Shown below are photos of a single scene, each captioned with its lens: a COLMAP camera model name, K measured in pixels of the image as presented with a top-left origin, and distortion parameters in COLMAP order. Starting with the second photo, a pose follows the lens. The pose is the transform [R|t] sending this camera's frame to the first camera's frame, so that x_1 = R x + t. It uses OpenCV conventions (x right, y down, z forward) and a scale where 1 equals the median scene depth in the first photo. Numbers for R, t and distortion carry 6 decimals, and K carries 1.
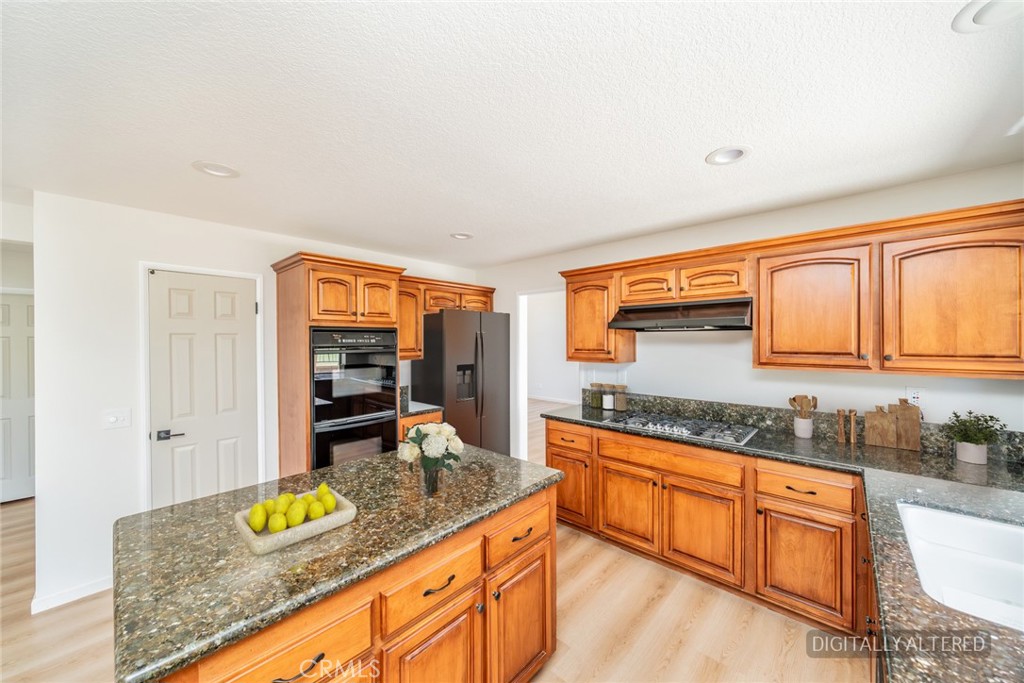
lens RADIAL K [[370.0, 0, 491.6], [0, 370.0, 342.0], [0, 0, 1]] dist [-0.008696, -0.000135]
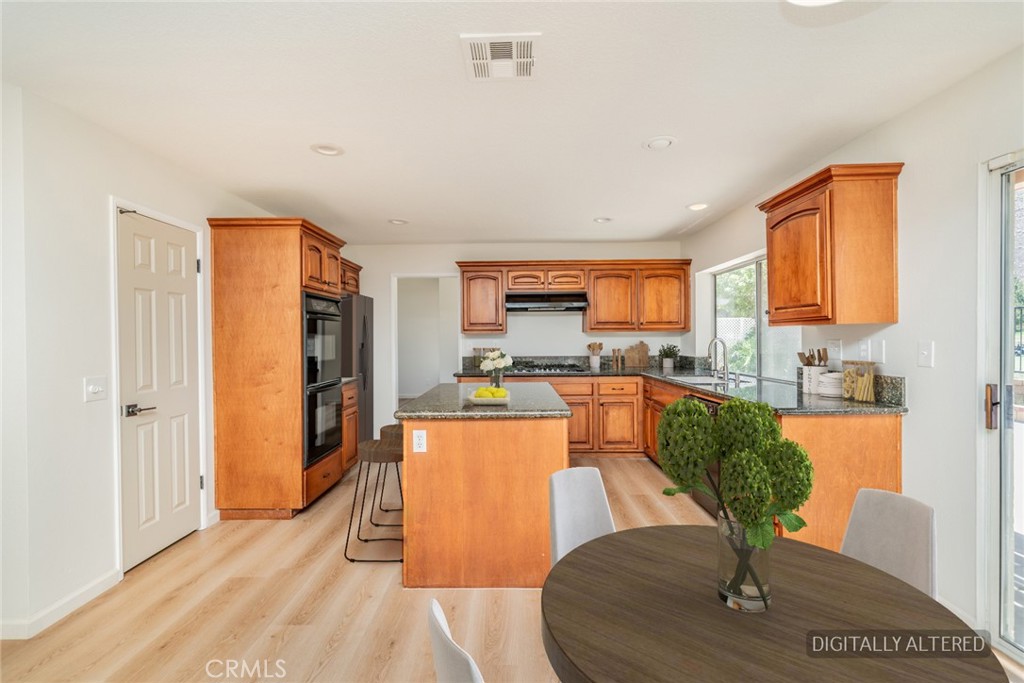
lens RADIAL K [[446.2, 0, 502.5], [0, 446.2, 339.4], [0, 0, 1]] dist [-0.003162, 0.000183]
pose [[0.747636, -0.002492, 0.664104, -0.926085], [0.003103, 0.999995, 0.000260, 0.095639], [-0.664102, 0.001867, 0.747640, -0.301968]]
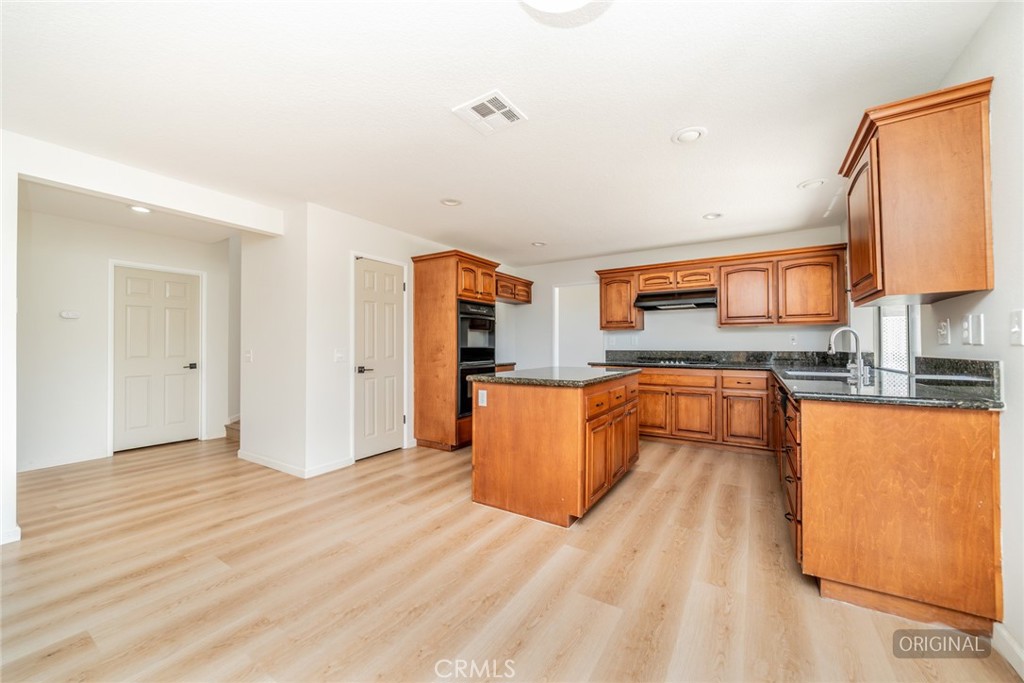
lens RADIAL K [[370.0, 0, 507.9], [0, 370.0, 338.6], [0, 0, 1]] dist [-0.008696, -0.000135]
pose [[0.983656, 0.007977, 0.179880, -0.578812], [-0.005215, 0.999861, -0.015822, 0.148556], [-0.179981, 0.014625, 0.983561, -0.550214]]
